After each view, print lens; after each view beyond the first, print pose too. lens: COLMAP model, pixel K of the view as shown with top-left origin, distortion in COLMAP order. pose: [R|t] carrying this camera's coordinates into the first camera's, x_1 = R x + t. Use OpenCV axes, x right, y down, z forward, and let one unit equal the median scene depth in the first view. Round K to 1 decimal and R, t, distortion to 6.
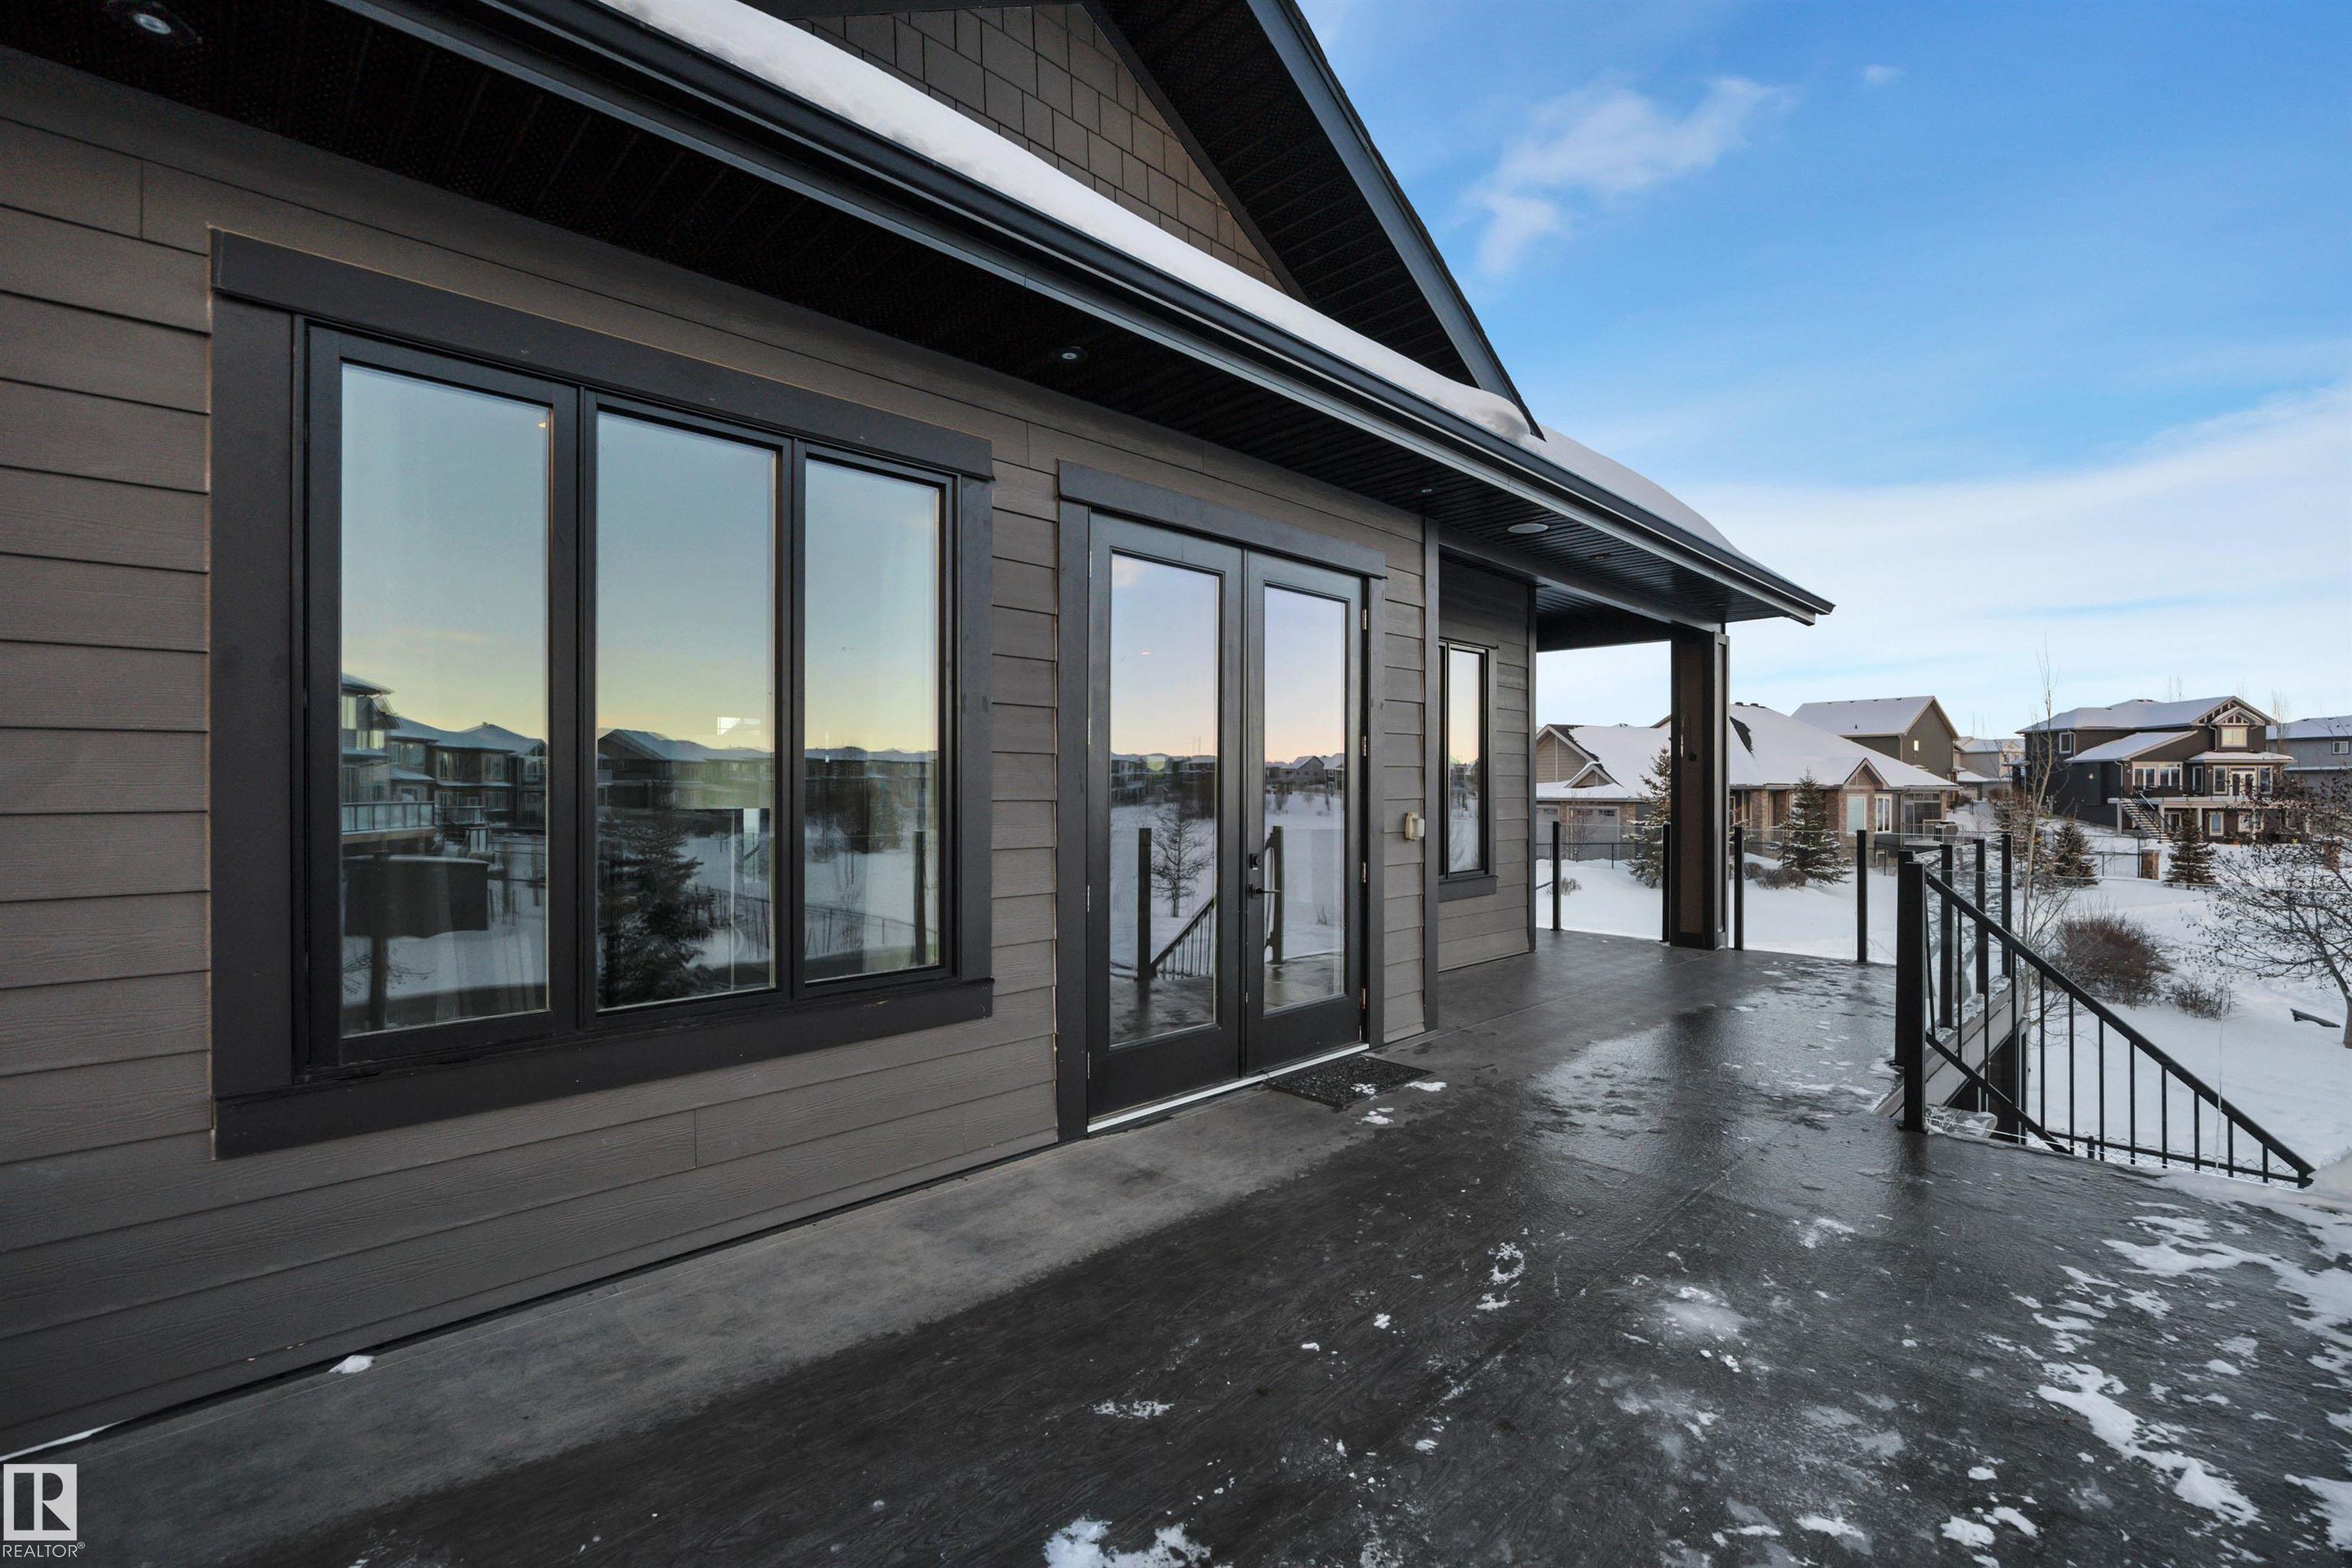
lens RADIAL K [[1056.8, 0, 1224.9], [0, 1056.8, 796.4], [0, 0, 1]] dist [-0.012758, -0.000094]
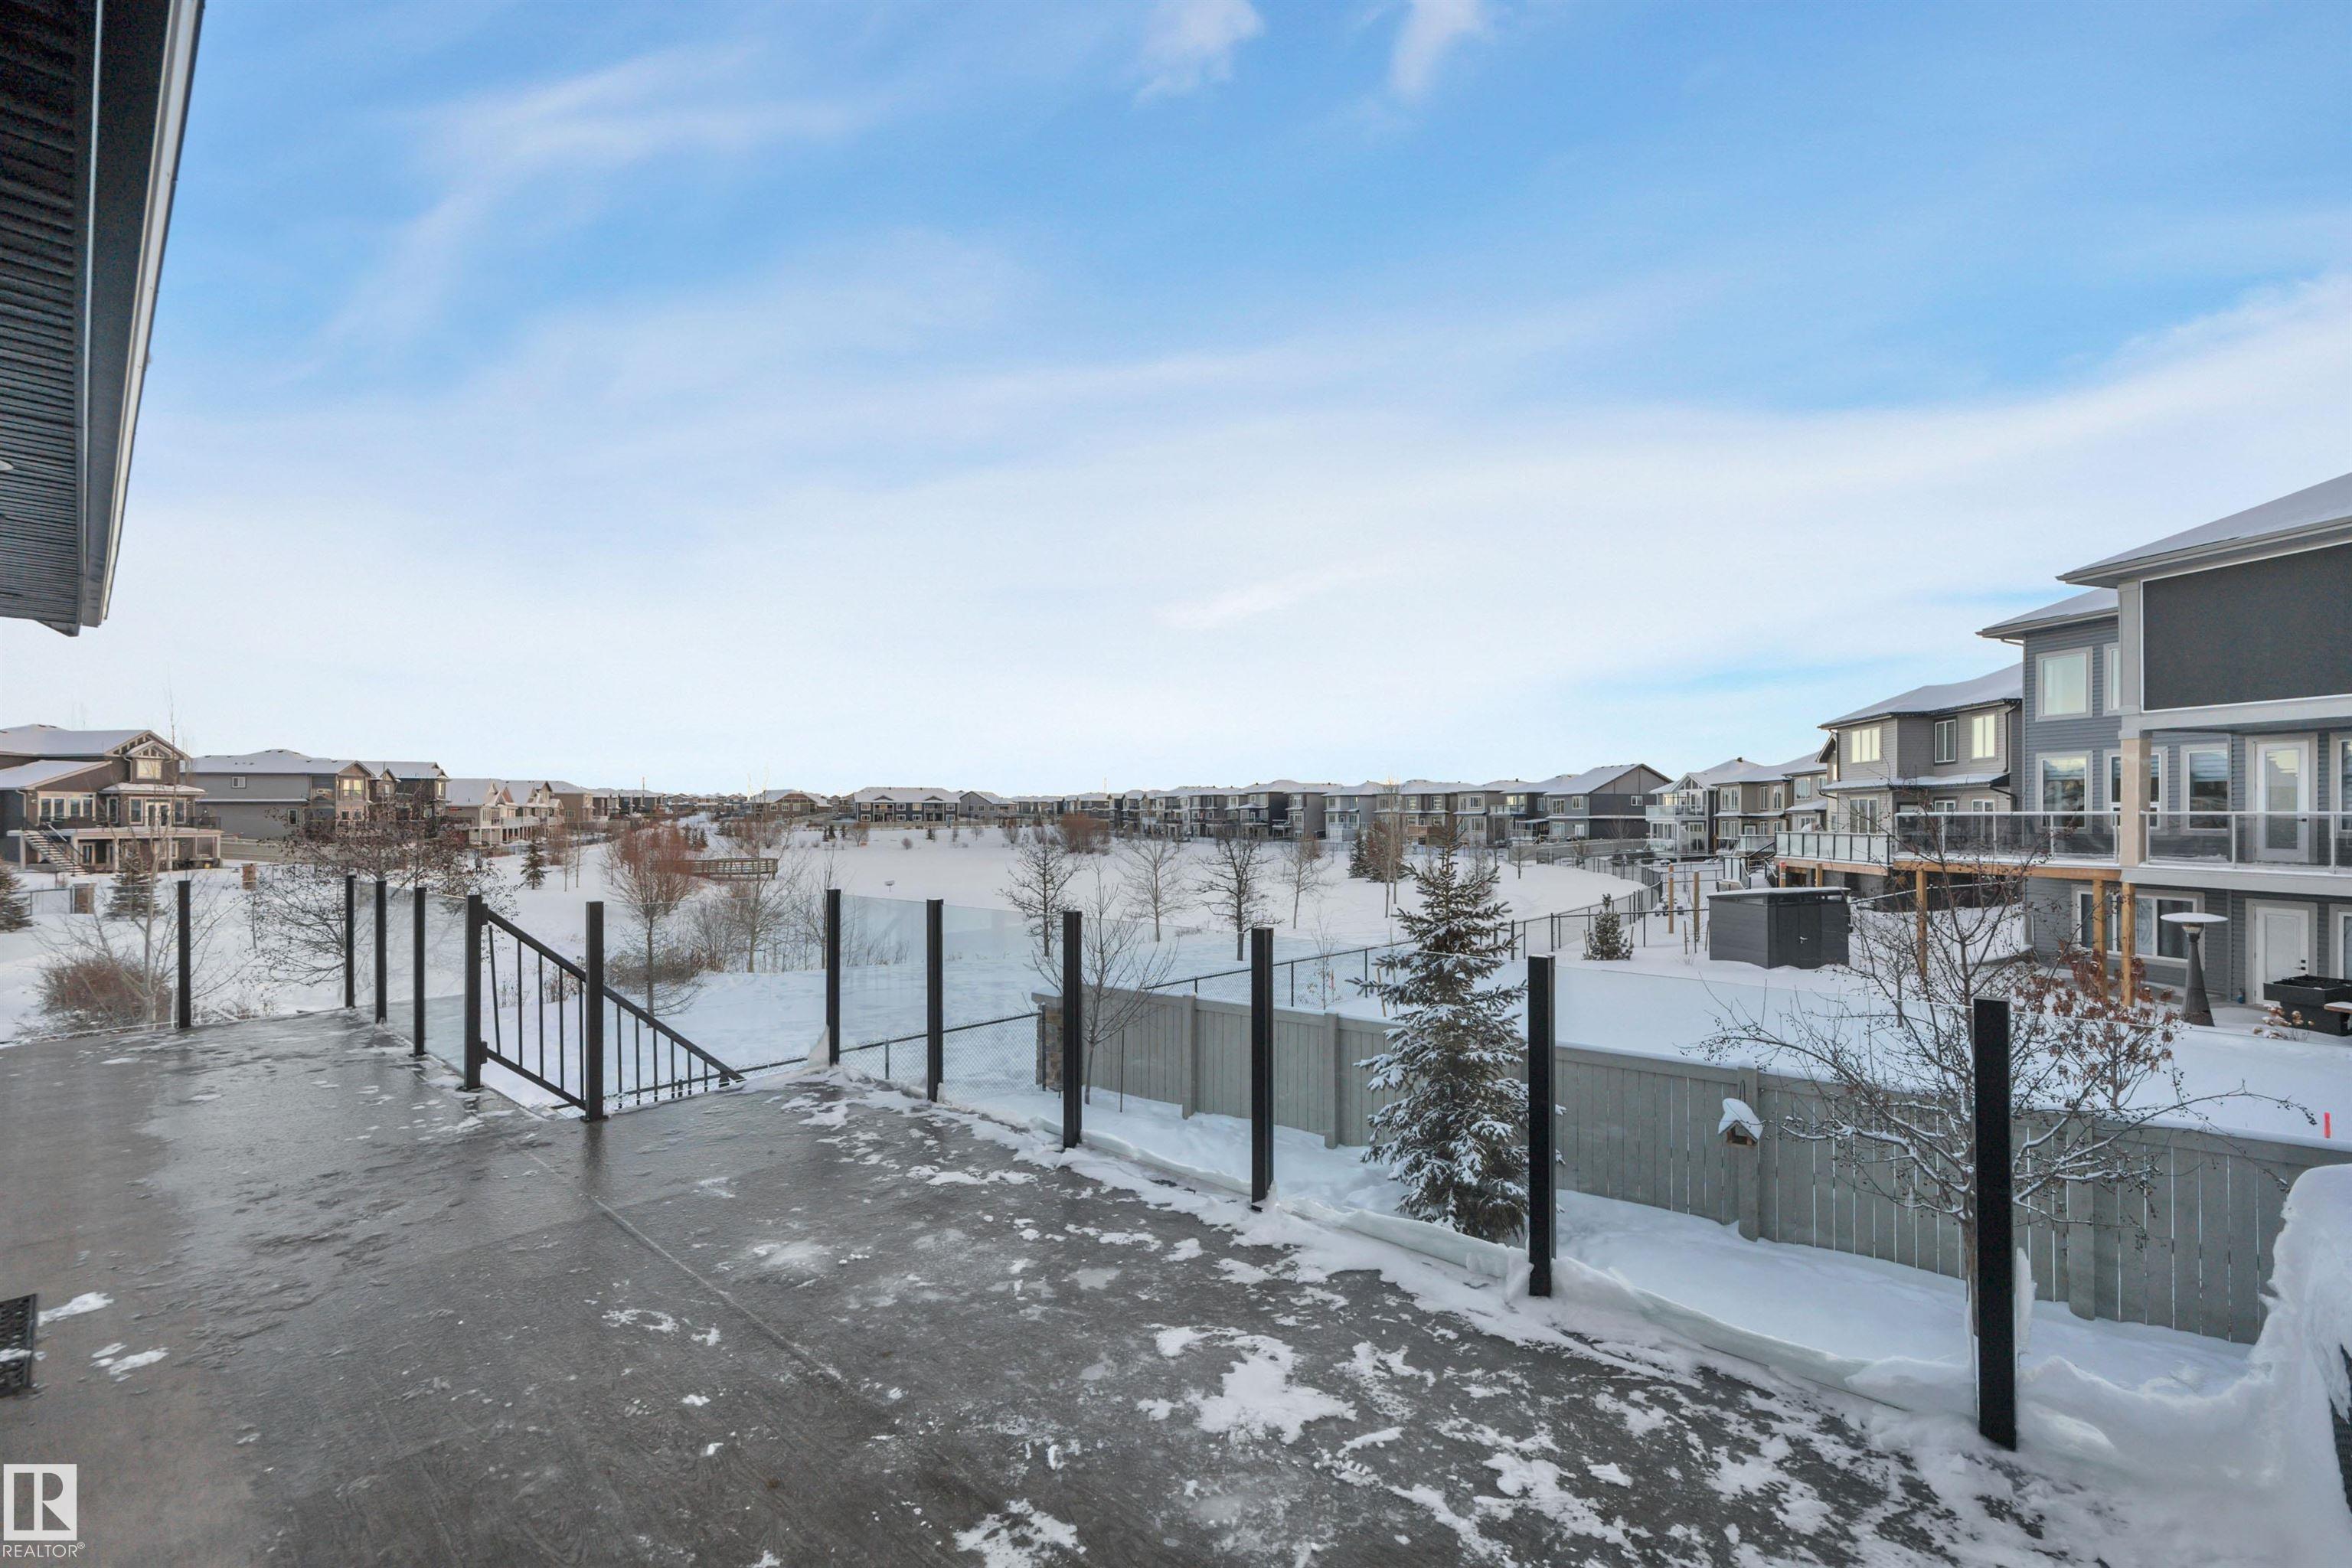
lens RADIAL K [[963.7, 0, 1159.8], [0, 963.7, 787.5], [0, 0, 1]] dist [0.019034, -0.005785]
pose [[-0.037281, 0.027372, 0.998930, -0.500566], [0.009704, 0.999588, -0.027028, -0.032549], [-0.999258, 0.008686, -0.037531, 0.368646]]
